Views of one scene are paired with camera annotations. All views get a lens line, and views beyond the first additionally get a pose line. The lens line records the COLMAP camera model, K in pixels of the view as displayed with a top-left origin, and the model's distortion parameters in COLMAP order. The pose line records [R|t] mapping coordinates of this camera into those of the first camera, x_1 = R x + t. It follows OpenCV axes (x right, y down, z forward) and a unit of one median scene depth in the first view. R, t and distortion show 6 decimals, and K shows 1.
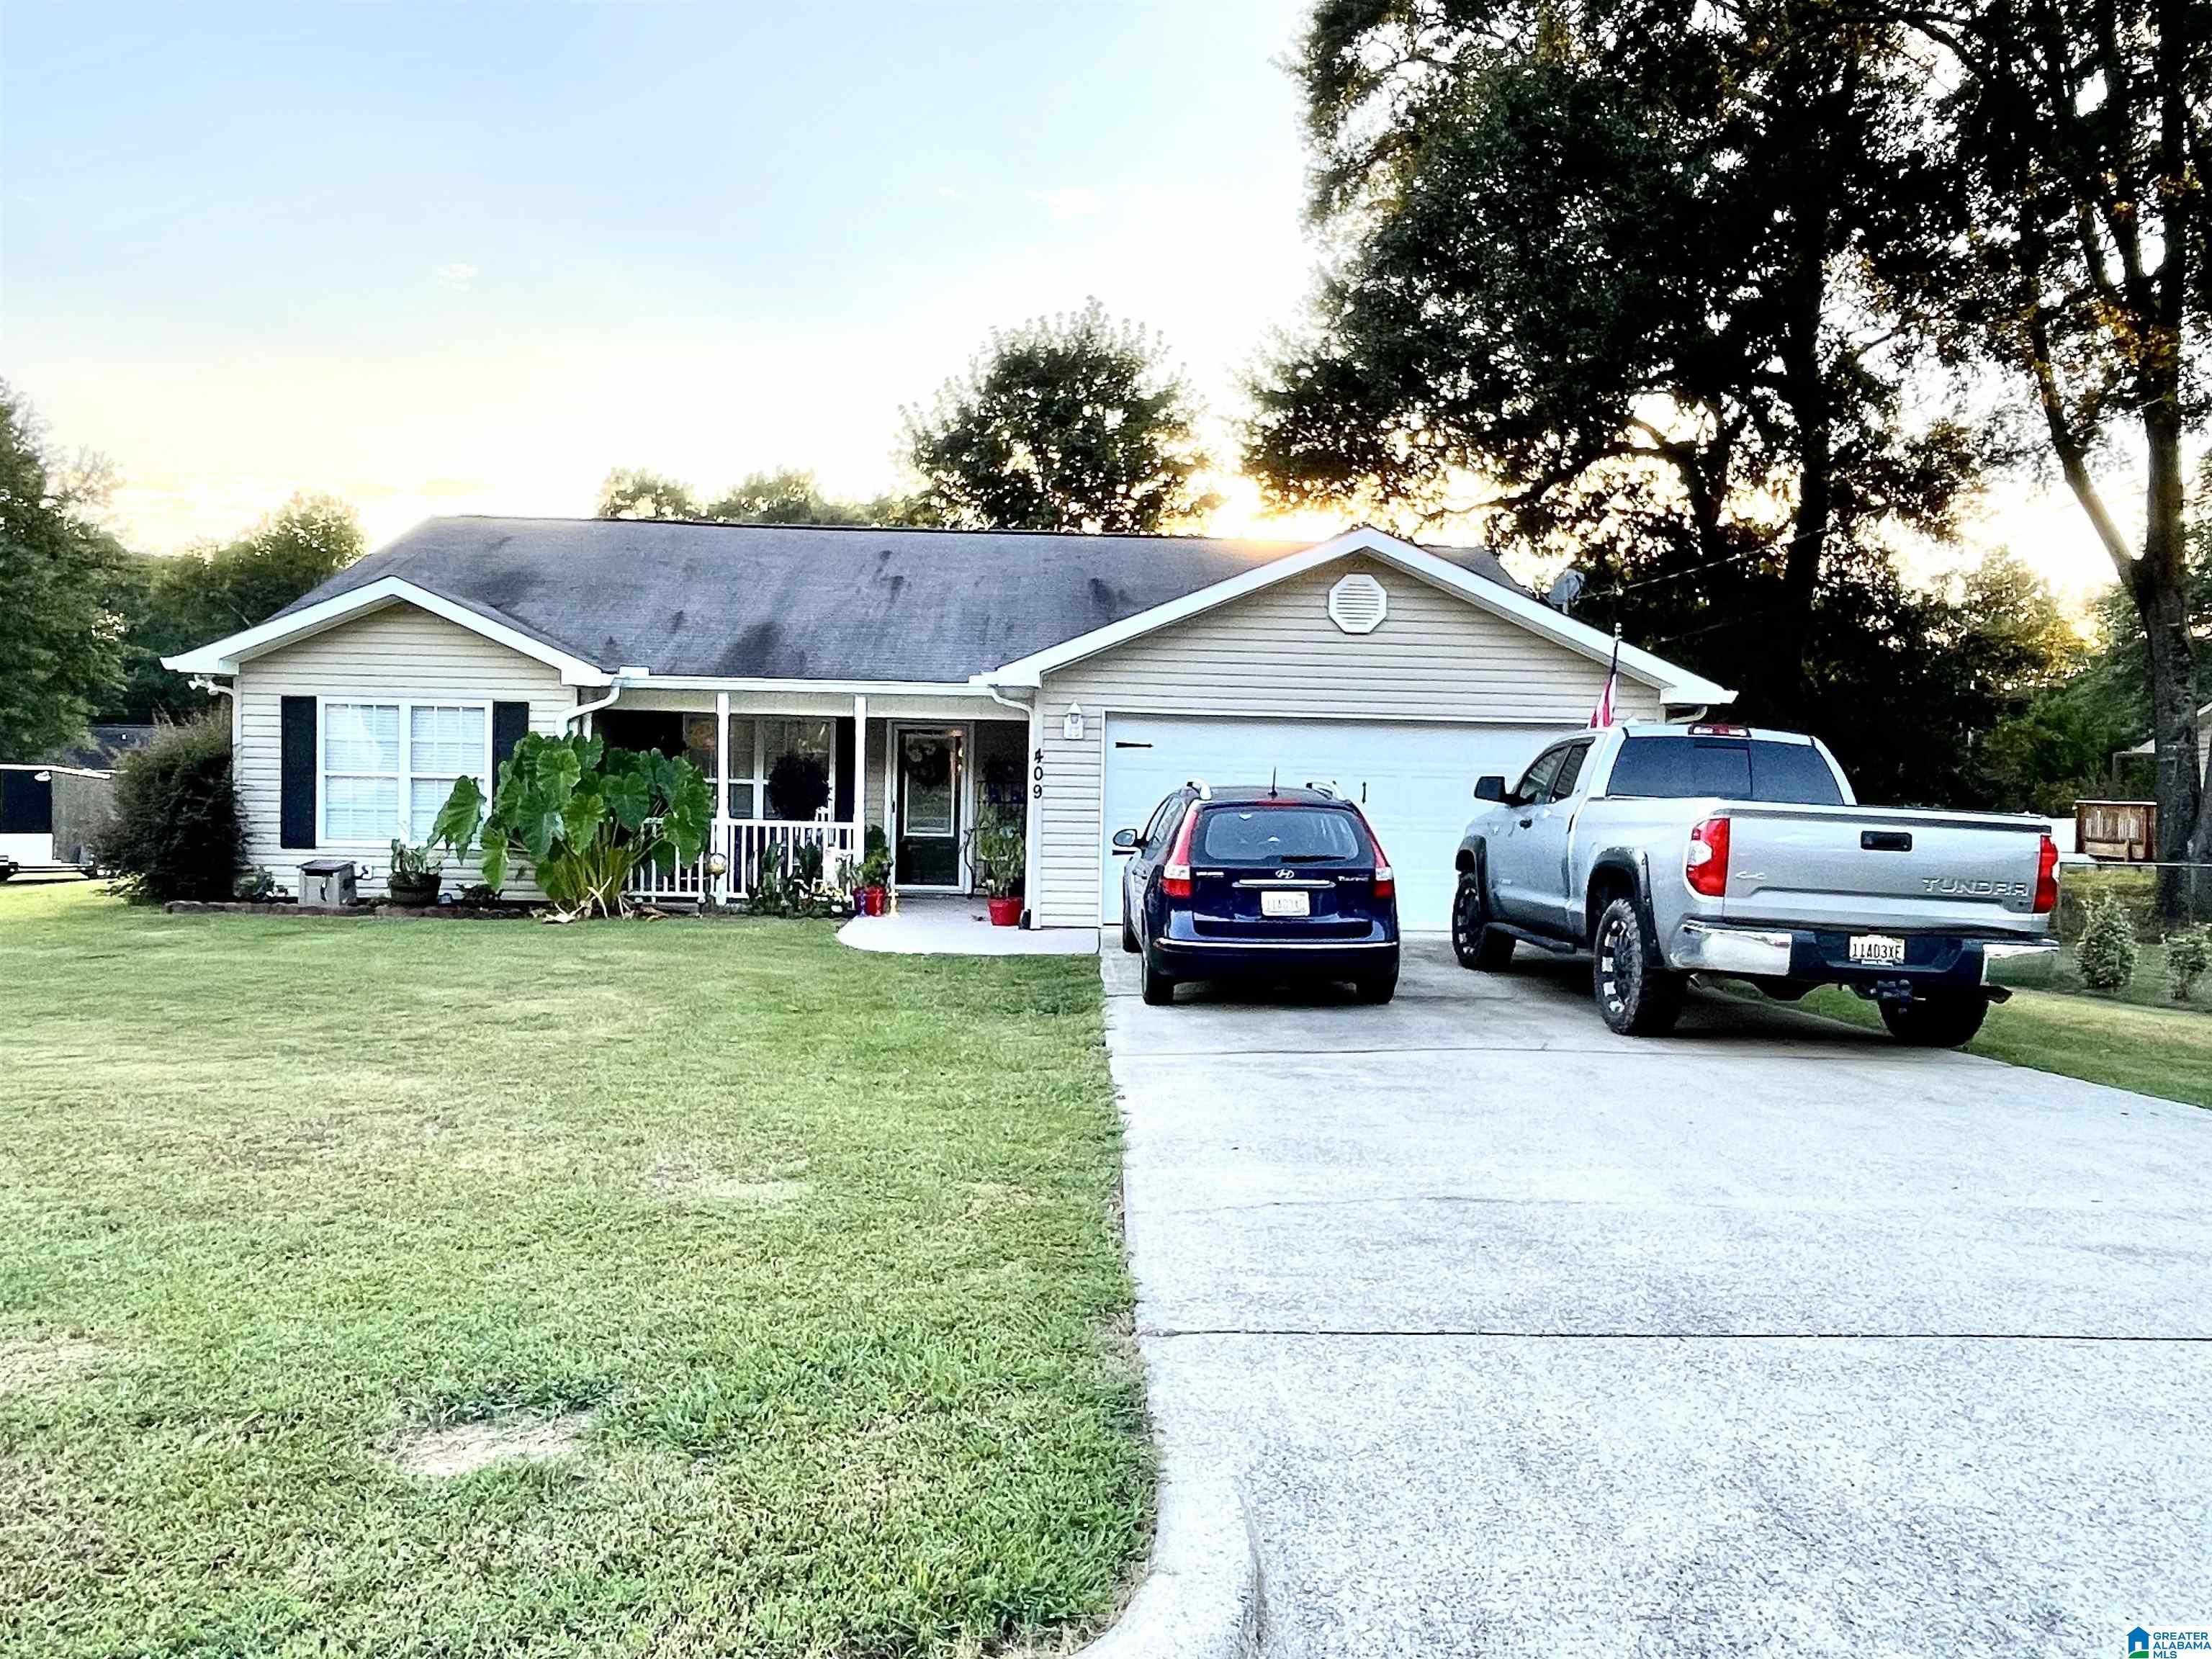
lens RADIAL K [[1563.1, 0, 1107.1], [0, 1563.1, 826.3], [0, 0, 1]] dist [-0.001139, 0.002554]
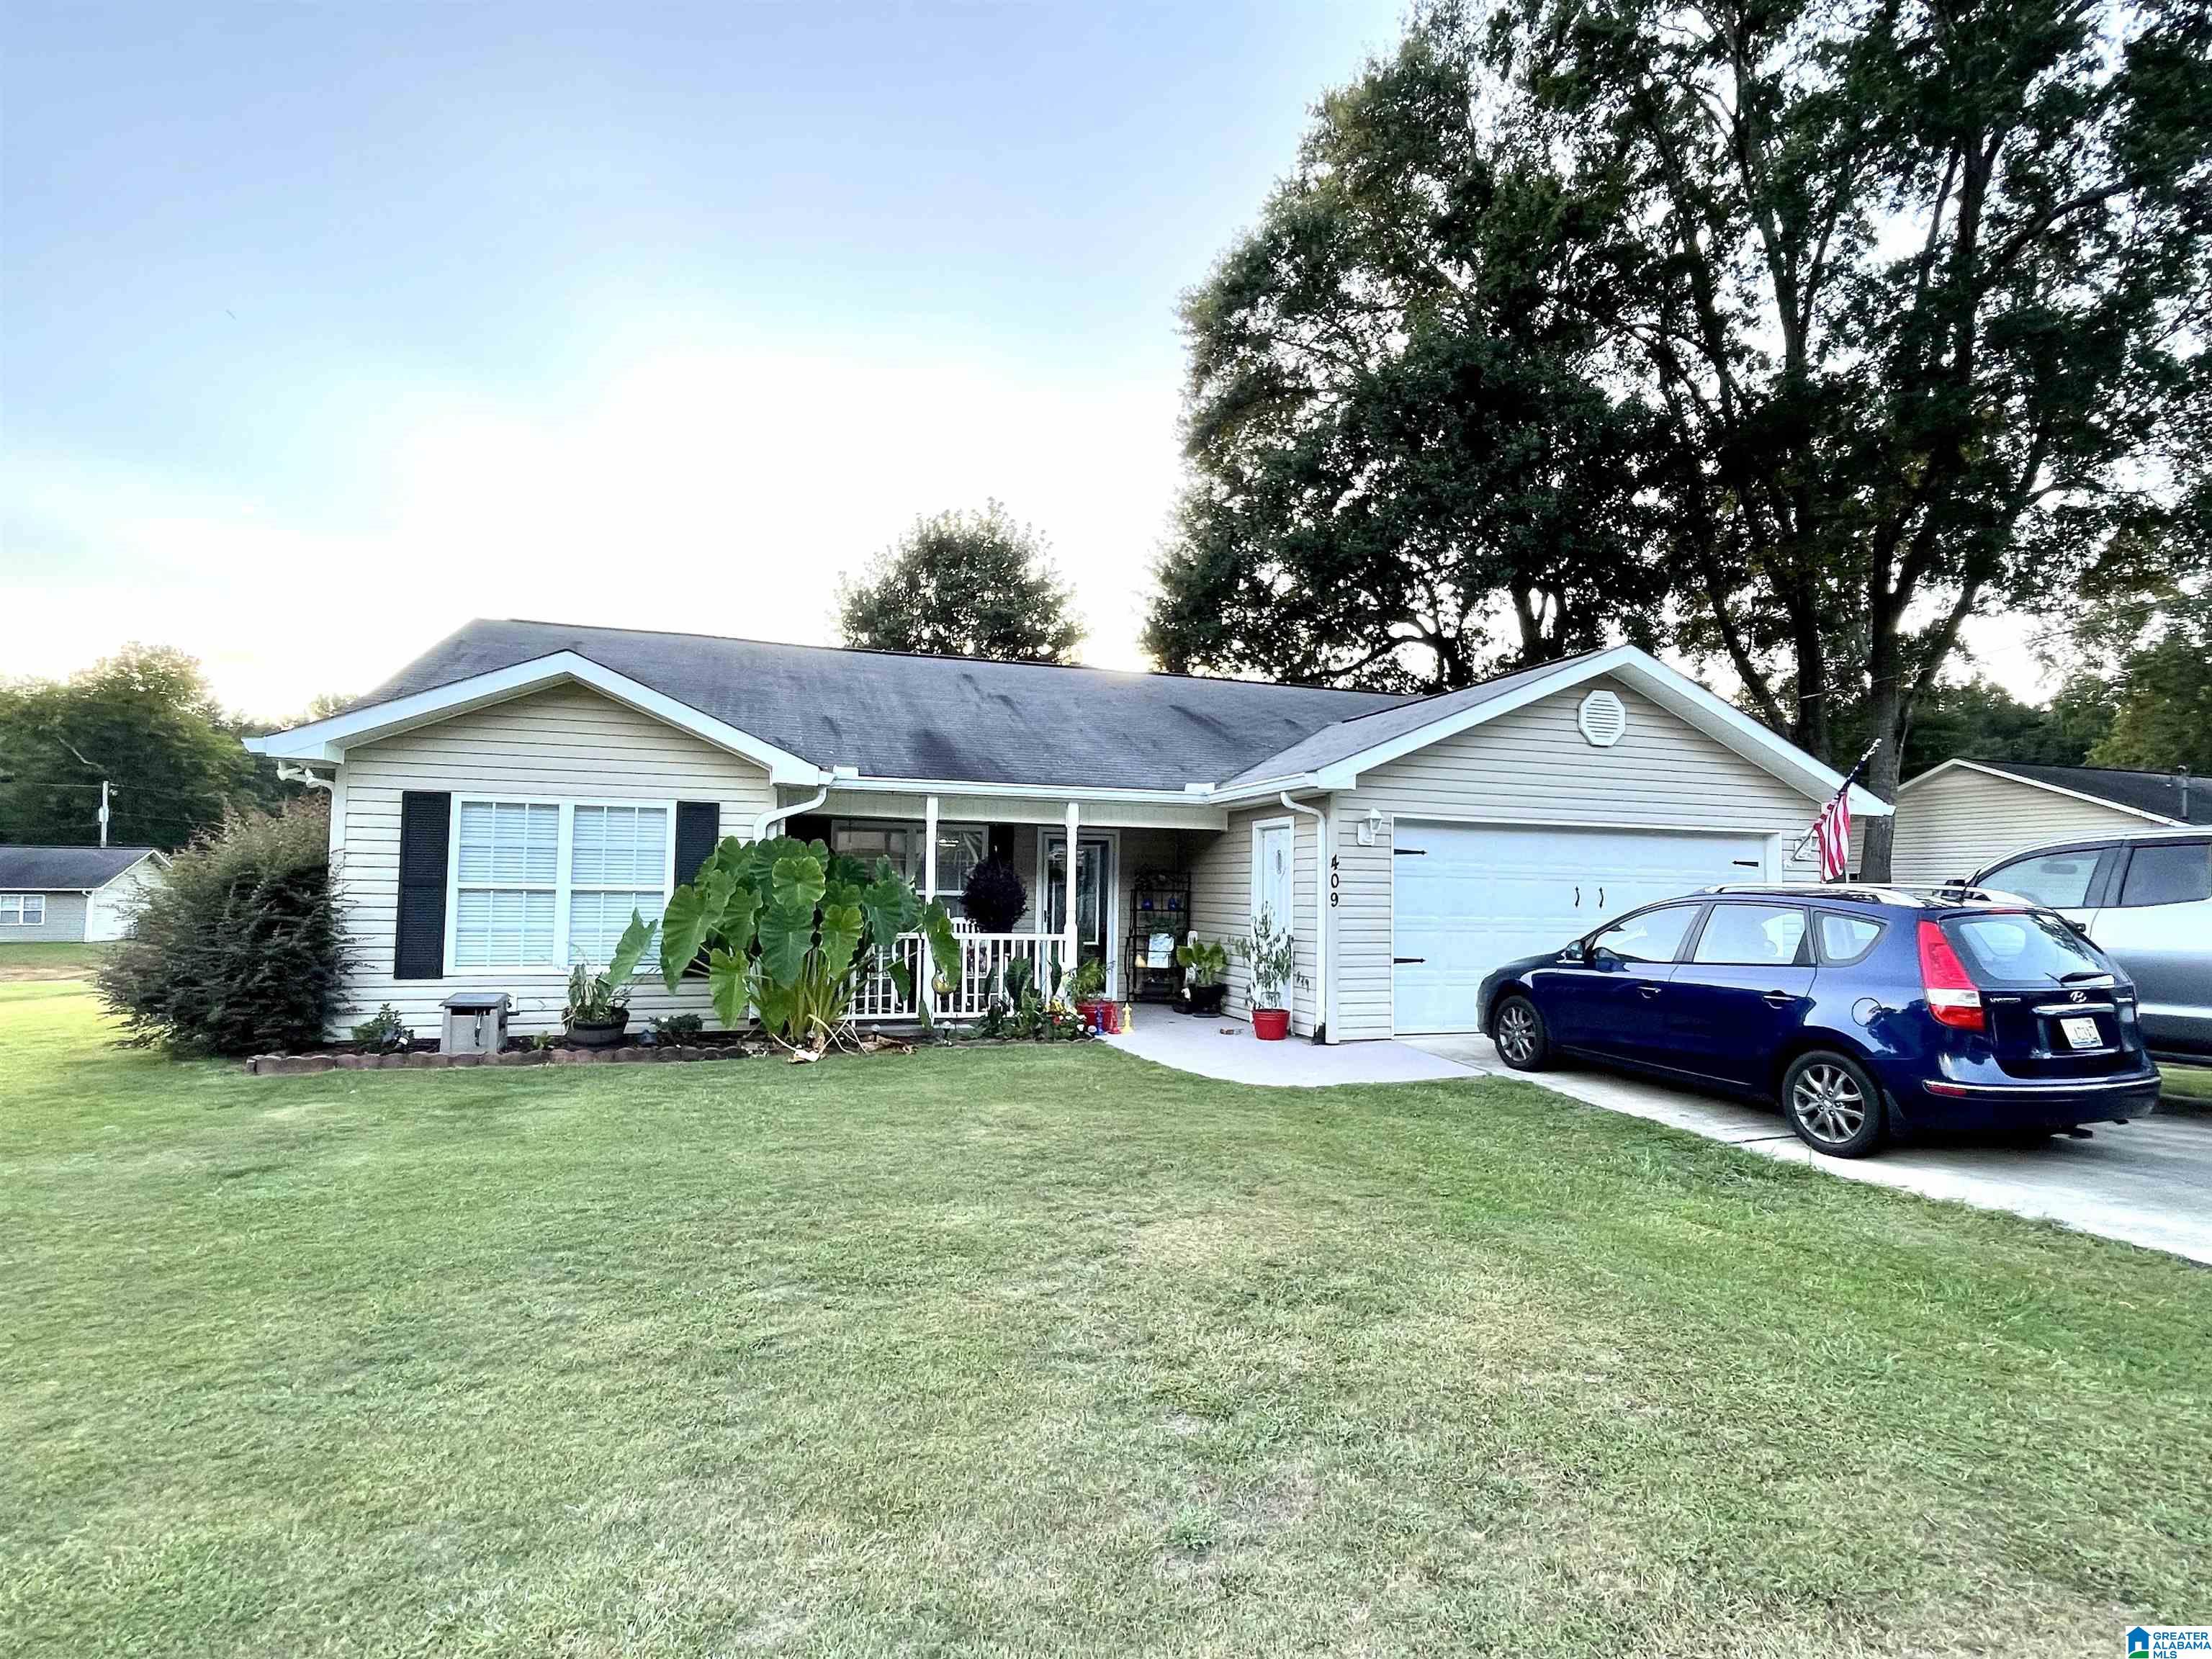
lens RADIAL K [[1099.5, 0, 1113.3], [0, 1099.5, 830.1], [0, 0, 1]] dist [0.002156, 0.001182]
pose [[0.962872, 0.007507, 0.269854, -0.316455], [0.015140, 0.996538, -0.081744, -0.010187], [-0.269534, 0.082795, 0.959425, 0.339403]]
